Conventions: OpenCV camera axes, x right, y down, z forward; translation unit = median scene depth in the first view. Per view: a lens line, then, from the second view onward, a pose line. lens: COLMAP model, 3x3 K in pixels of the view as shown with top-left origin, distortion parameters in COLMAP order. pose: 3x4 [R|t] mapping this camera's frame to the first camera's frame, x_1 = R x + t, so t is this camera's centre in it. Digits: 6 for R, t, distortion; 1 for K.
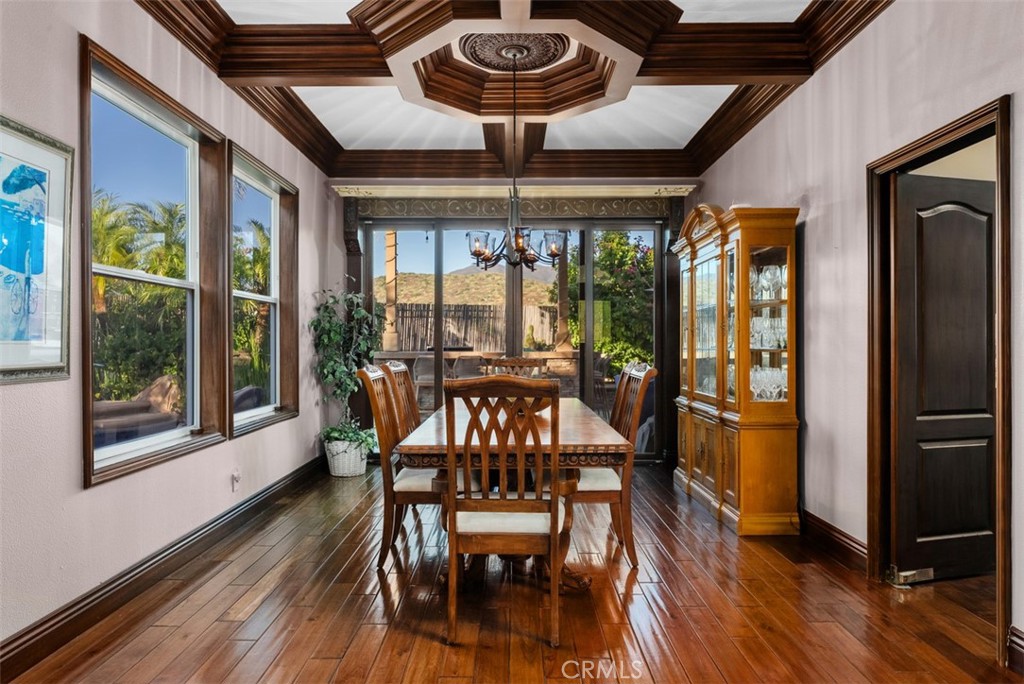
lens RADIAL K [[622.7, 0, 511.2], [0, 622.7, 346.6], [0, 0, 1]] dist [0.000706, 0.000769]
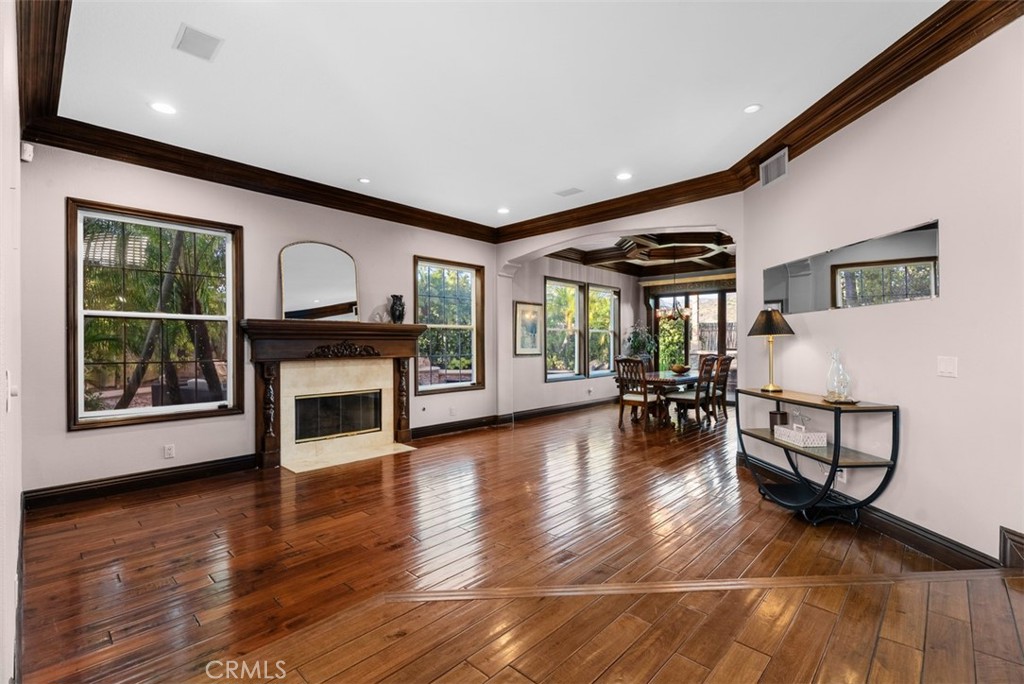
lens RADIAL K [[458.3, 0, 513.5], [0, 458.3, 346.6], [0, 0, 1]] dist [0.002555, -0.000381]
pose [[0.729941, -0.002308, -0.683507, 0.846191], [0.002048, 0.999997, -0.001189, -0.011561], [0.683507, -0.000532, 0.729943, -0.934664]]
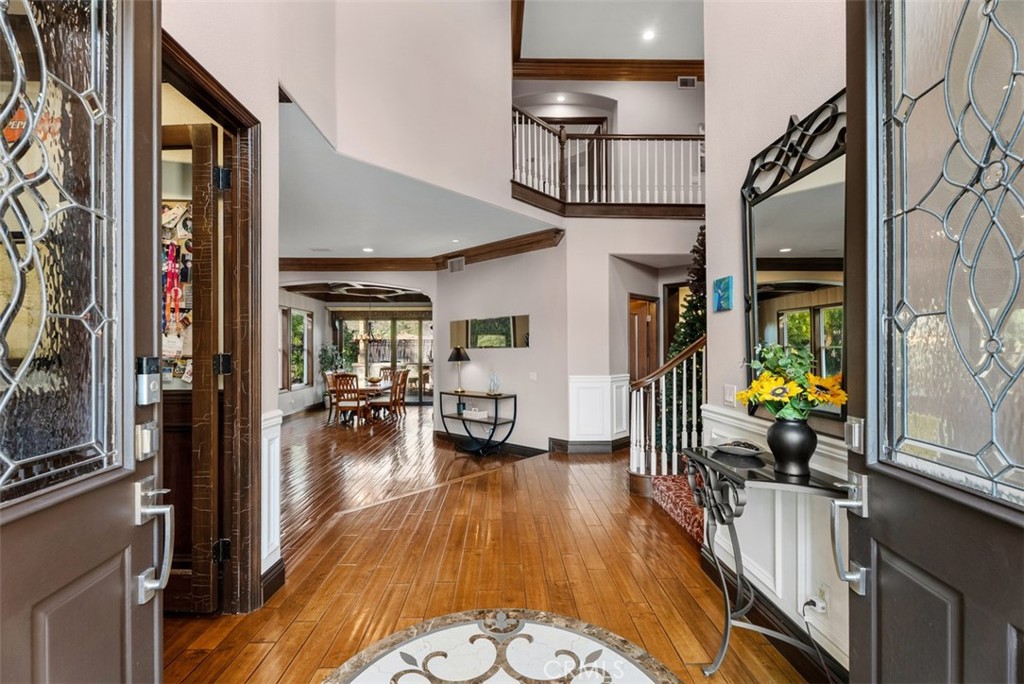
lens RADIAL K [[458.3, 0, 513.0], [0, 458.3, 347.6], [0, 0, 1]] dist [0.002555, -0.000381]
pose [[0.999375, -0.002991, 0.035230, 0.720433], [0.003365, 0.999939, -0.010564, -0.069552], [-0.035196, 0.010676, 0.999323, -1.649366]]
